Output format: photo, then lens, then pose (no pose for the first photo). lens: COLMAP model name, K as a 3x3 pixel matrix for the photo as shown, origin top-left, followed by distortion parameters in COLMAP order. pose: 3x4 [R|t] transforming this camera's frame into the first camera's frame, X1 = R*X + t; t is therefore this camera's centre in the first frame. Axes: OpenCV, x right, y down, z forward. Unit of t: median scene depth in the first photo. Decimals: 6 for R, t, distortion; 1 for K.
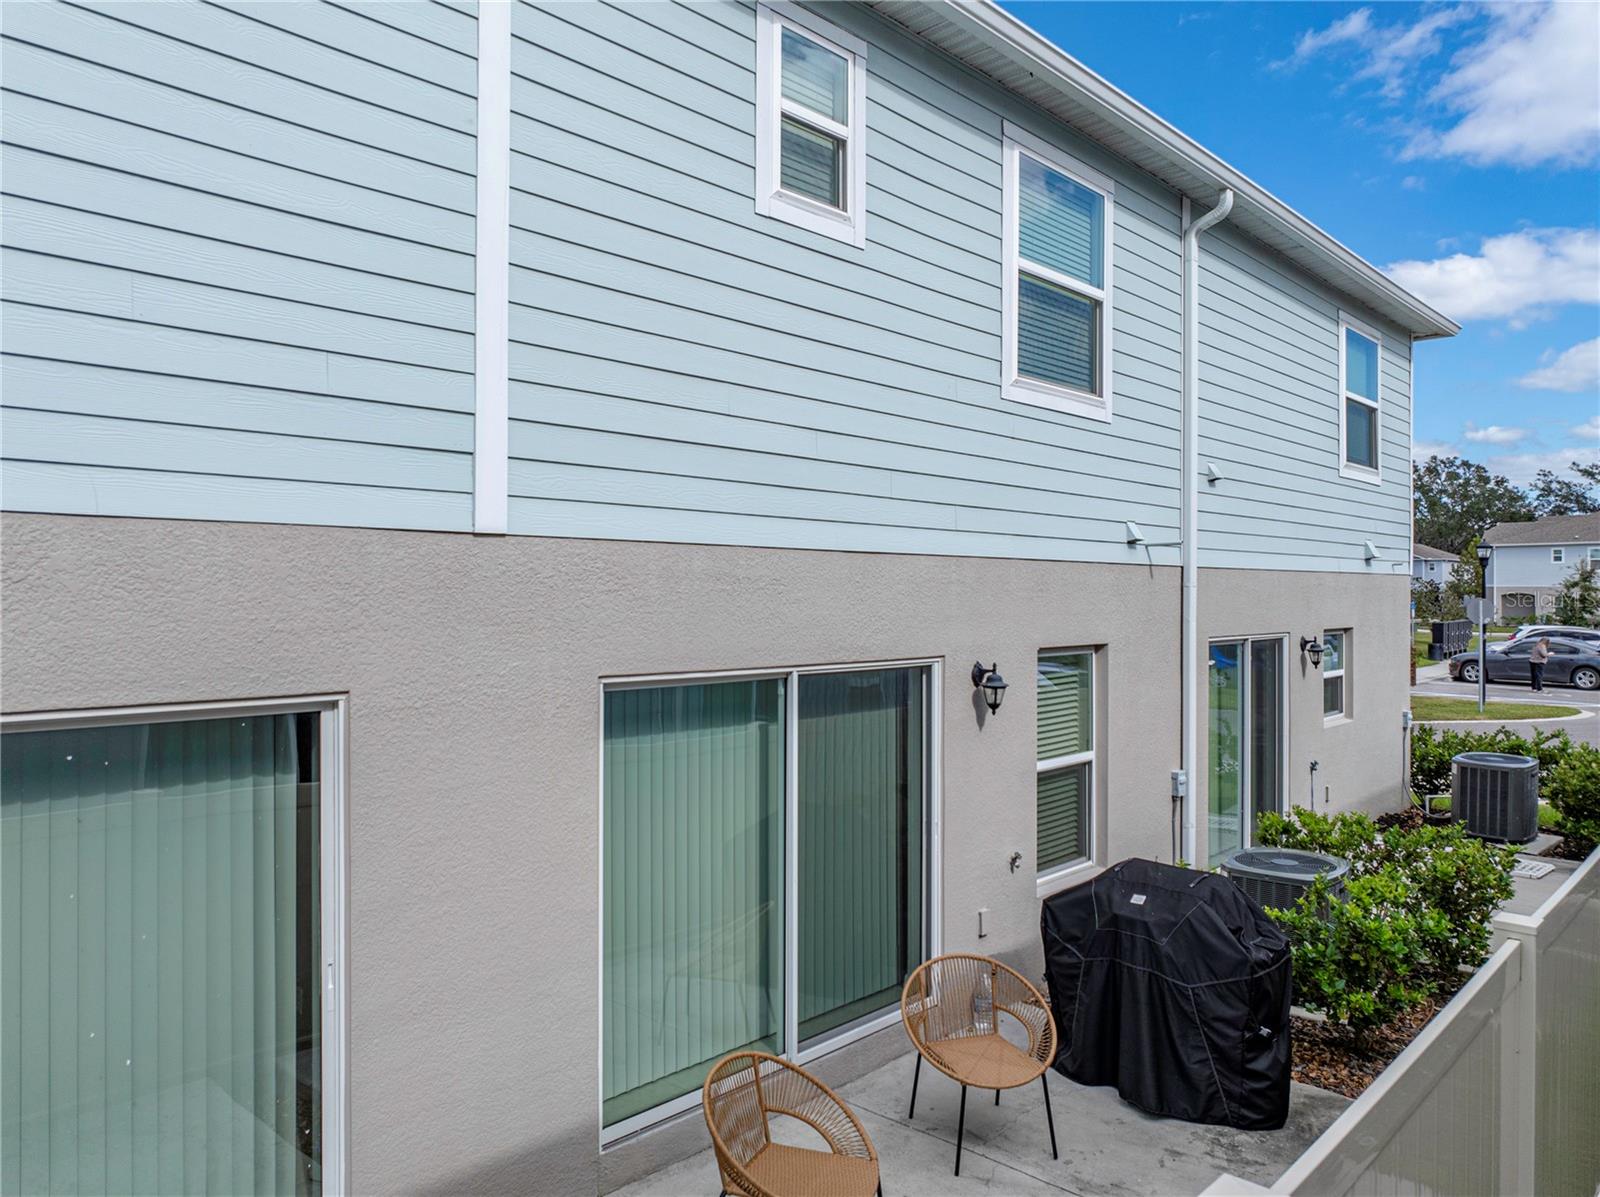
lens RADIAL K [[1137.8, 0, 801.1], [0, 1137.8, 591.4], [0, 0, 1]] dist [-0.025987, 0.016058]
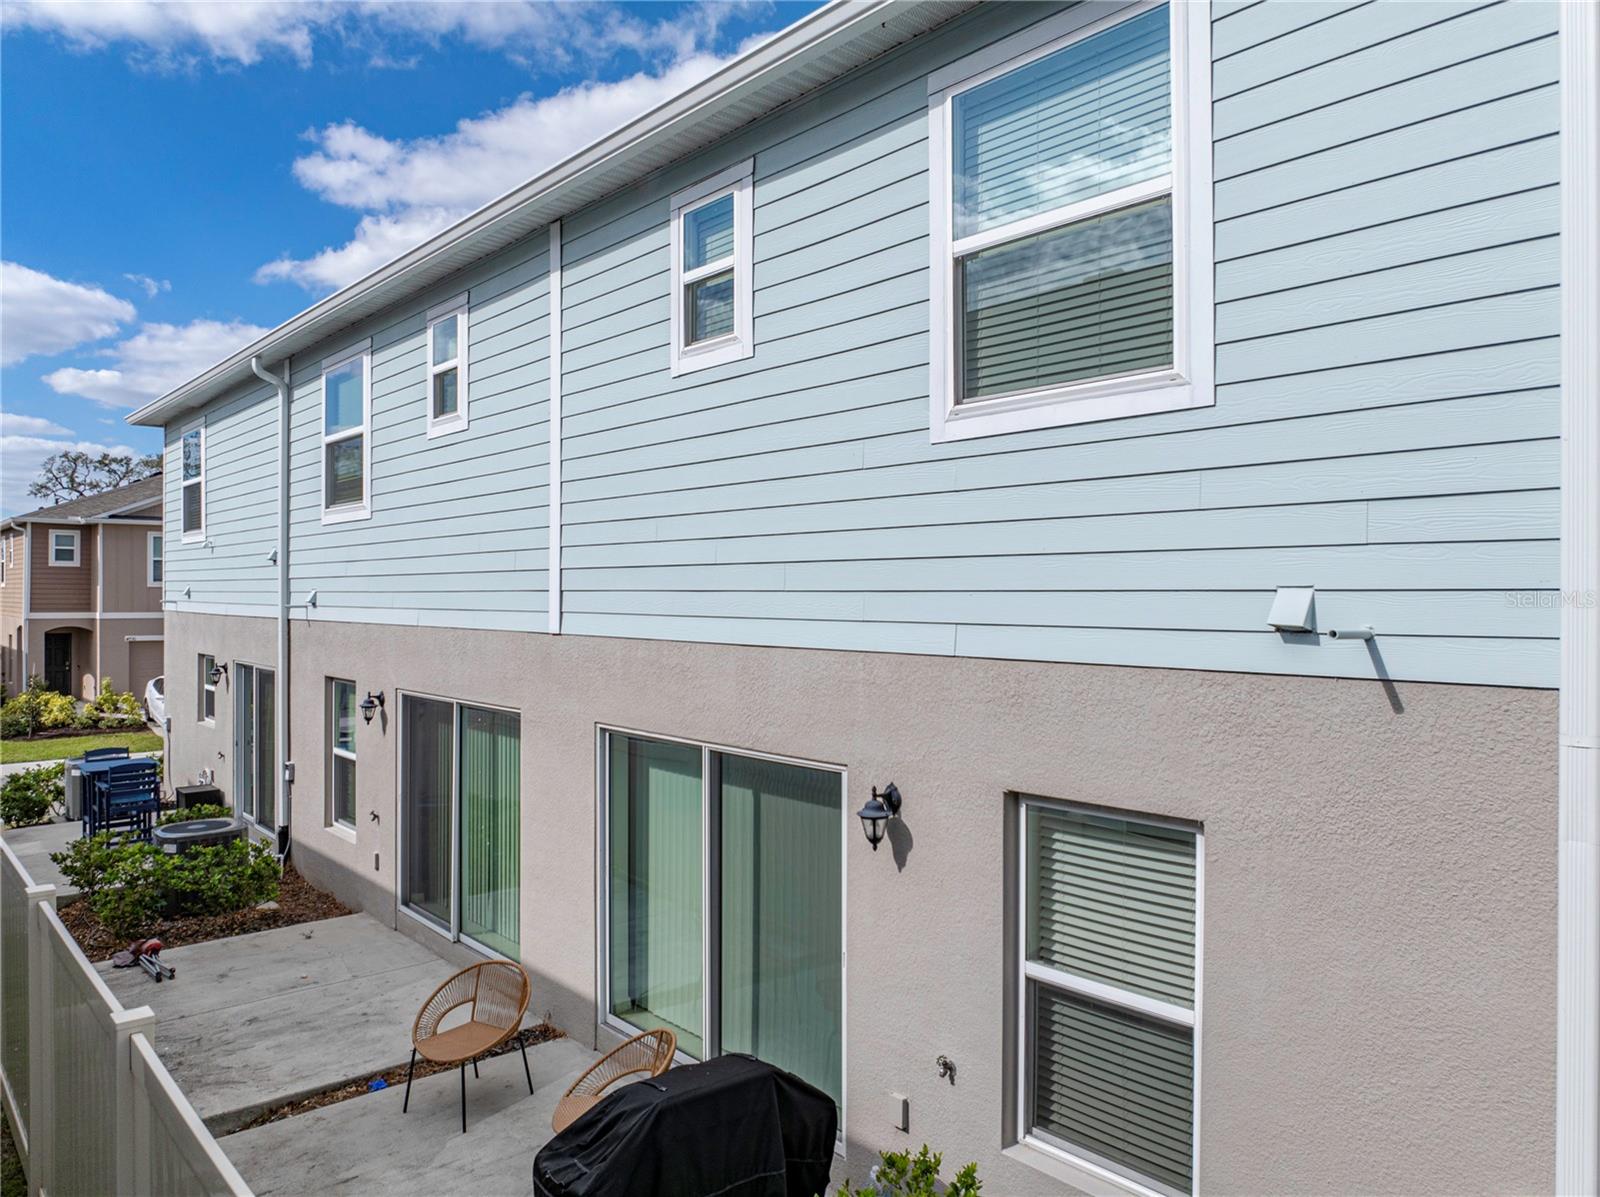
lens RADIAL K [[1137.8, 0, 802.0], [0, 1137.8, 602.4], [0, 0, 1]] dist [-0.025987, 0.016058]
pose [[-0.111394, 0.001214, -0.993776, 1.004431], [-0.003567, 0.999992, 0.001621, -0.070361], [0.993770, 0.003726, -0.111389, 1.070588]]
